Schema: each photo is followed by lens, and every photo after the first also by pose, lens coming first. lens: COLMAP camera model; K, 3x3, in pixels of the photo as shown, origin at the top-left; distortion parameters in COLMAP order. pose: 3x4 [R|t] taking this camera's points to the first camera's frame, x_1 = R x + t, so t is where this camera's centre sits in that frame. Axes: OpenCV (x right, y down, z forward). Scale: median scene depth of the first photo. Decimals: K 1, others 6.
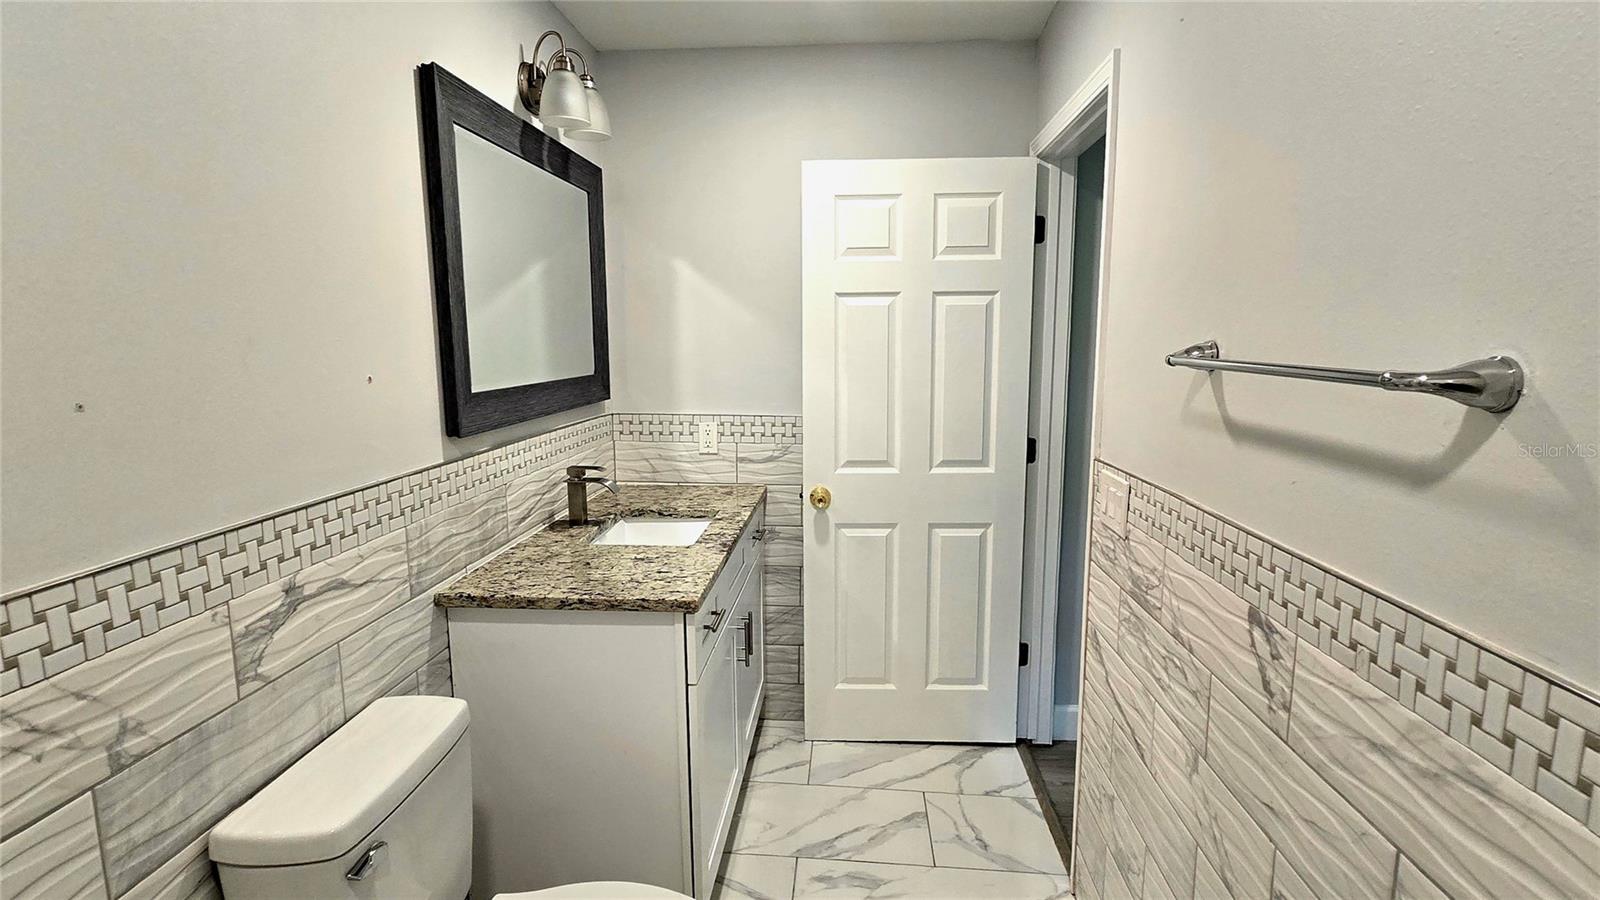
lens RADIAL K [[794.3, 0, 794.8], [0, 794.3, 457.5], [0, 0, 1]] dist [-0.000852, 0.000322]
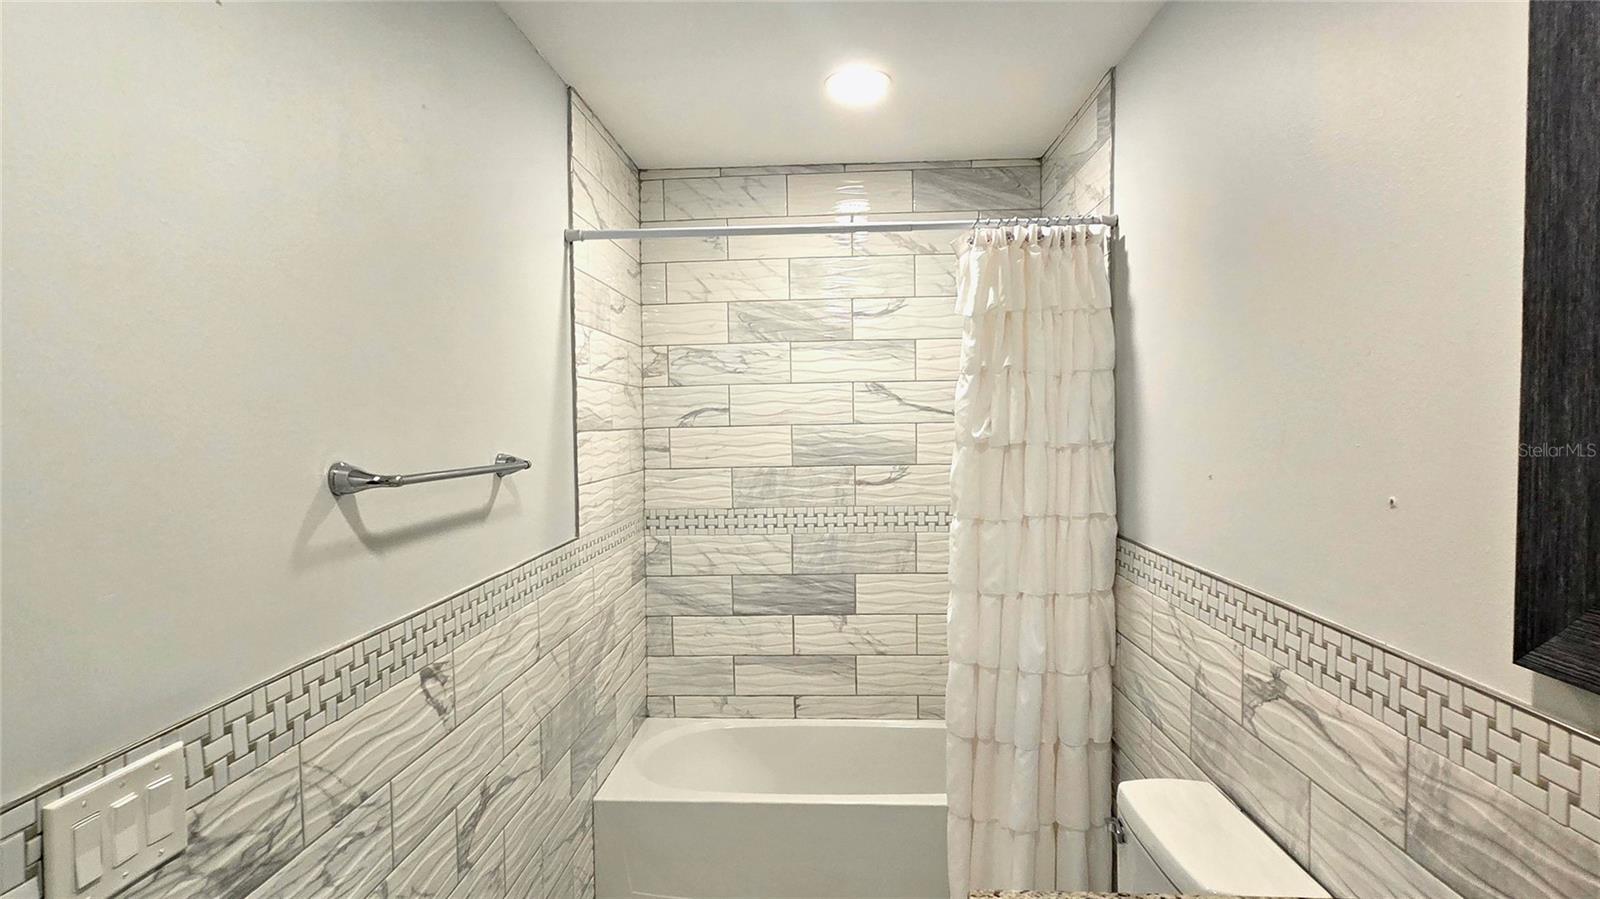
lens RADIAL K [[794.3, 0, 794.8], [0, 794.3, 457.0], [0, 0, 1]] dist [-0.000852, 0.000322]
pose [[-0.999611, 0.018240, -0.021115, 0.020836], [0.013787, 0.980792, 0.194568, -0.364992], [0.024258, 0.194202, -0.980662, 2.148892]]
